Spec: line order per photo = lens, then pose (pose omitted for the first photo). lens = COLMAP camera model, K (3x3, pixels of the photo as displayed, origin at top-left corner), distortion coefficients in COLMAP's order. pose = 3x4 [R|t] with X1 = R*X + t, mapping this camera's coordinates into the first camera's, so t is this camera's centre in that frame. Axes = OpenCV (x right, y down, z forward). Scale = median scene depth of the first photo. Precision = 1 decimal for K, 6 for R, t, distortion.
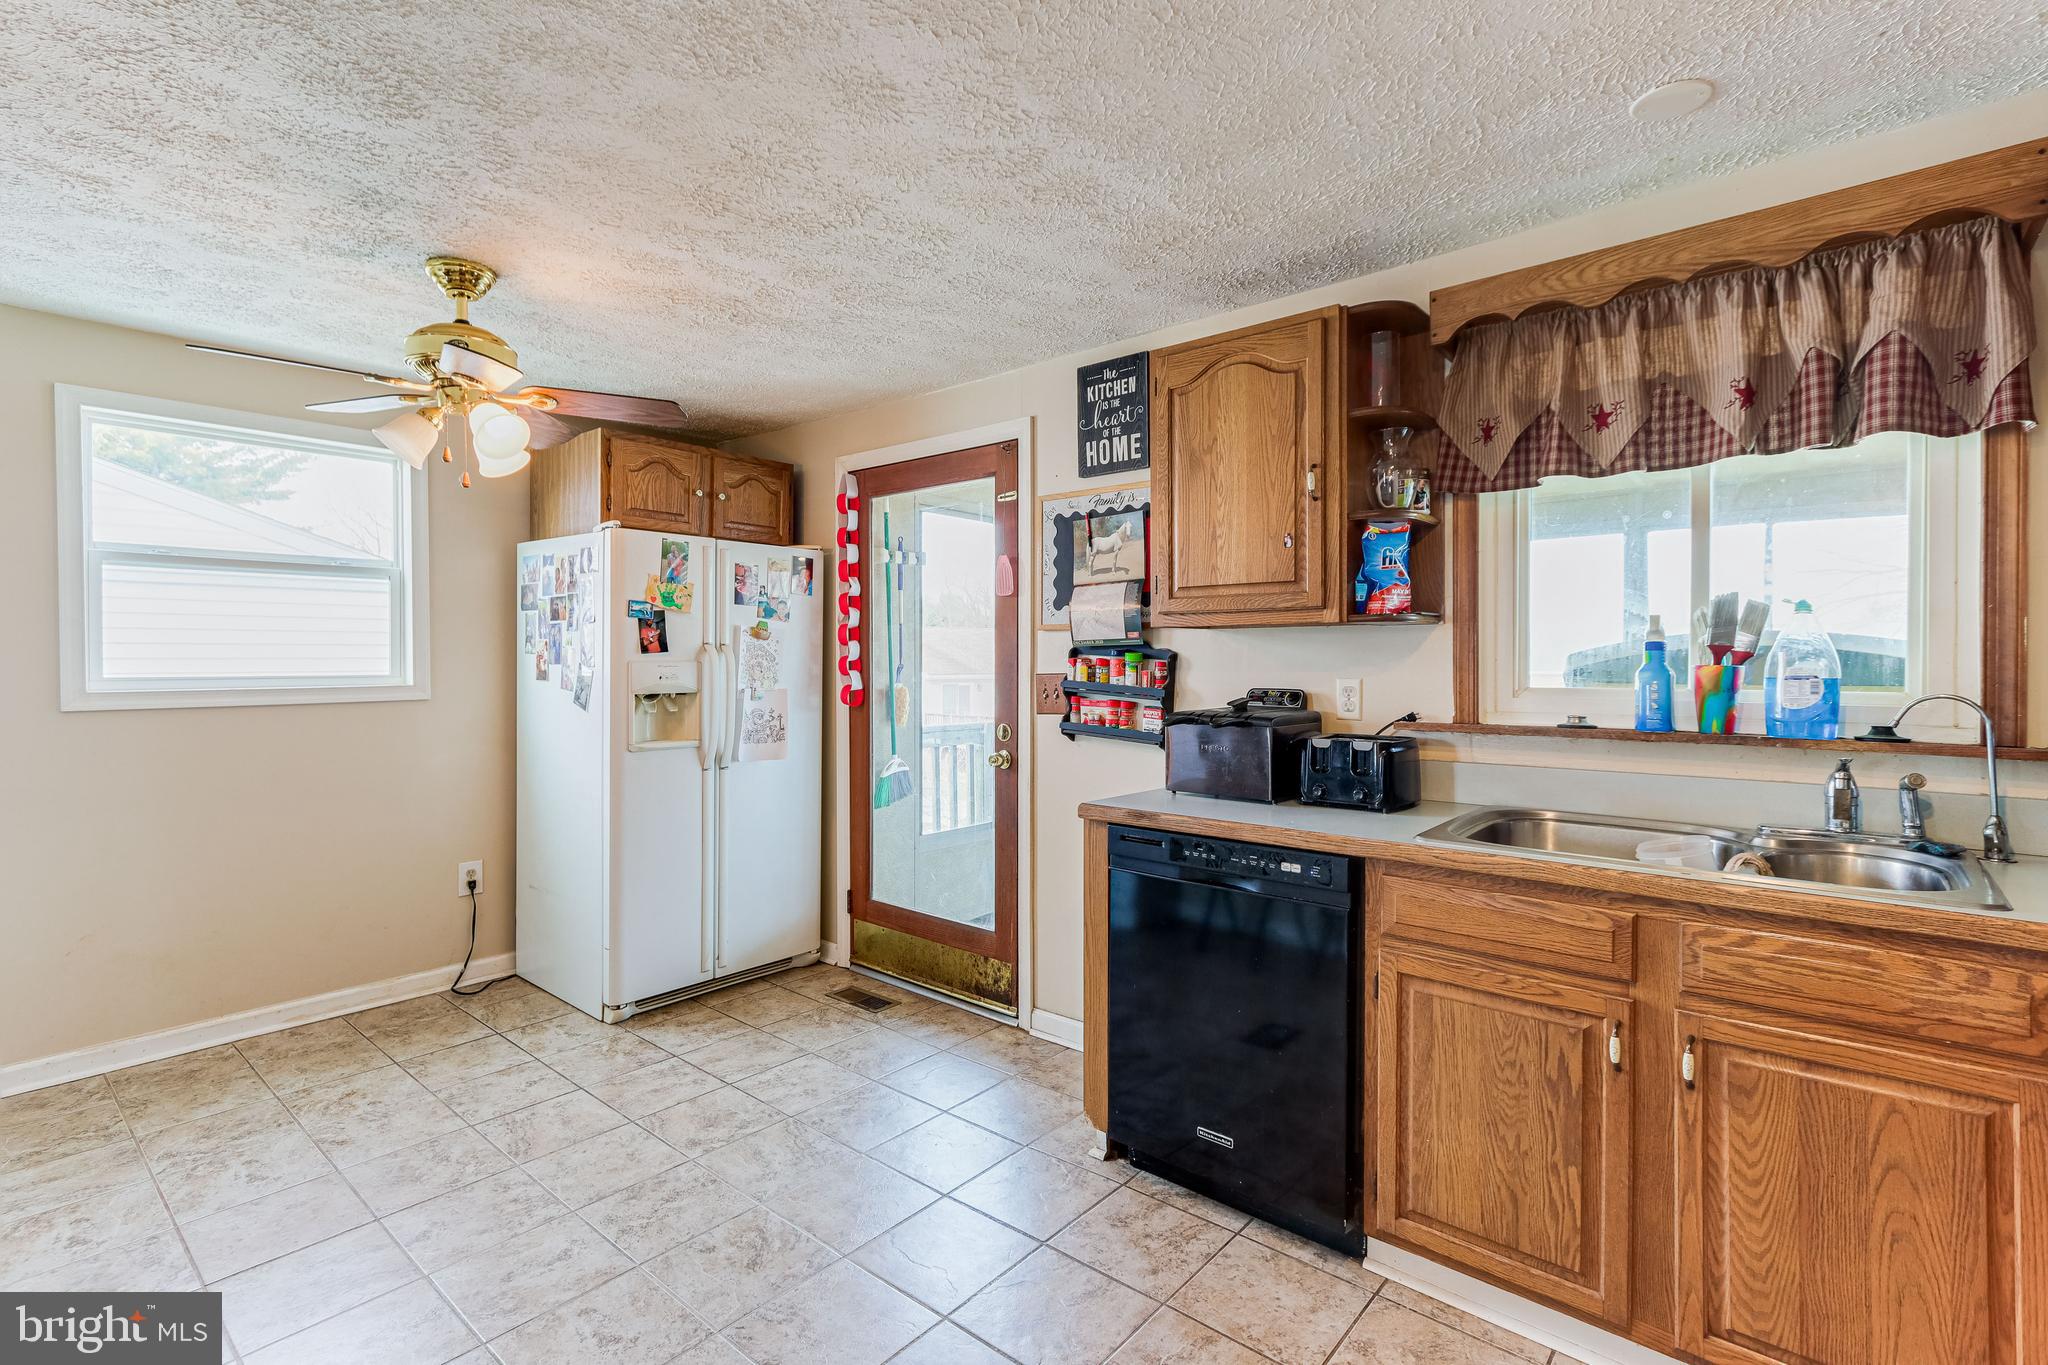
lens RADIAL K [[952.1, 0, 1020.8], [0, 952.1, 669.0], [0, 0, 1]] dist [0.002388, 0.000819]
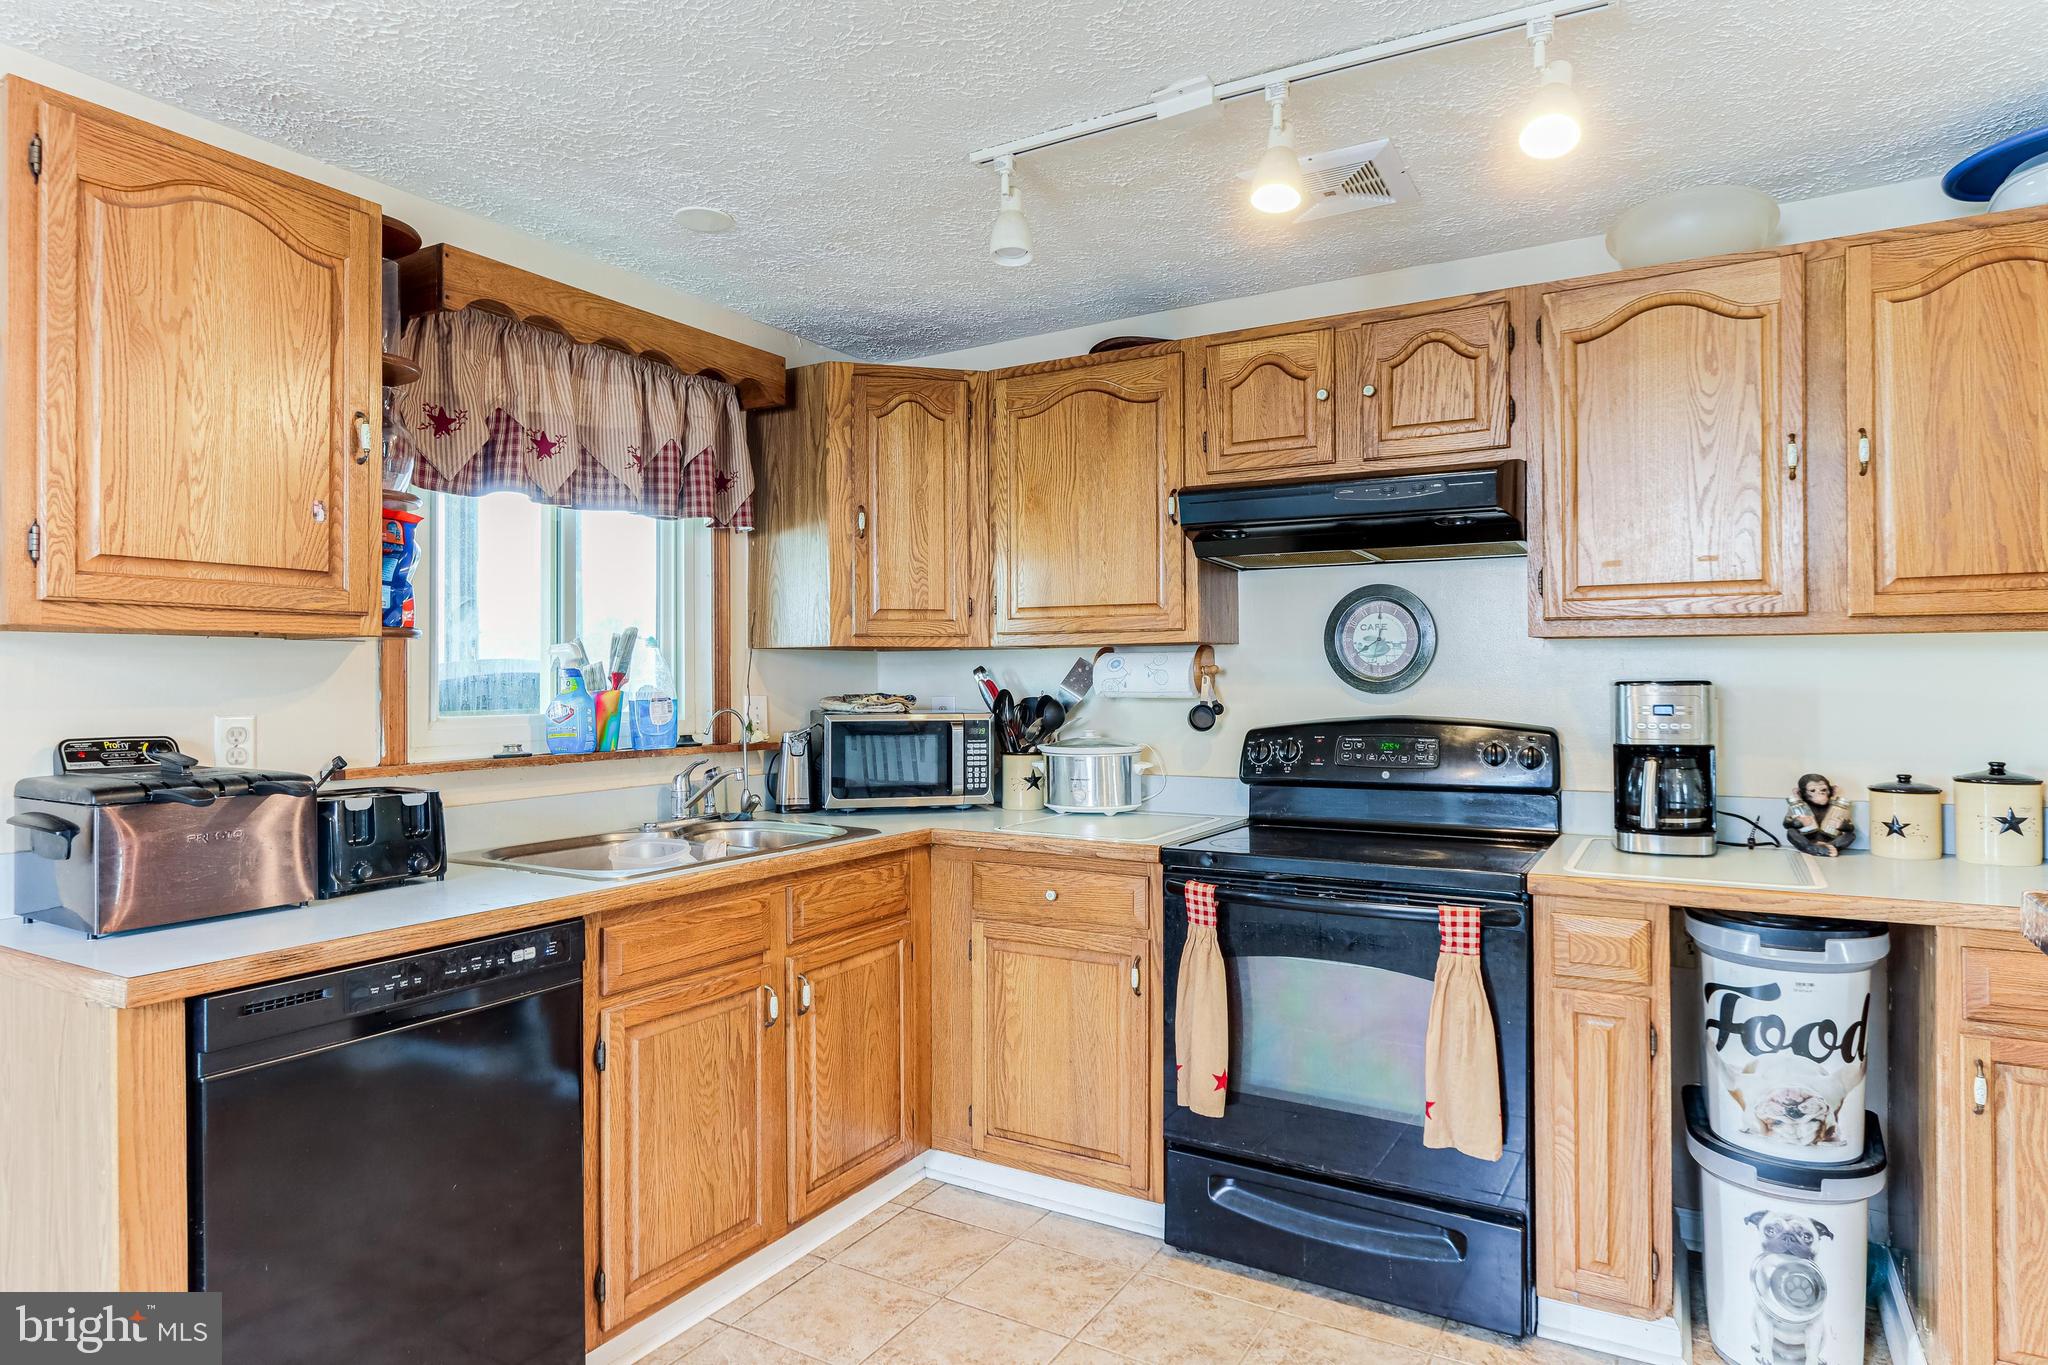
lens RADIAL K [[1175.8, 0, 1016.2], [0, 1175.8, 668.5], [0, 0, 1]] dist [-0.025876, 0.018969]
pose [[-0.175614, 0.013844, 0.984362, -0.680835], [0.015612, 0.999815, -0.011276, -0.006596], [-0.984335, 0.013388, -0.175798, 0.721123]]
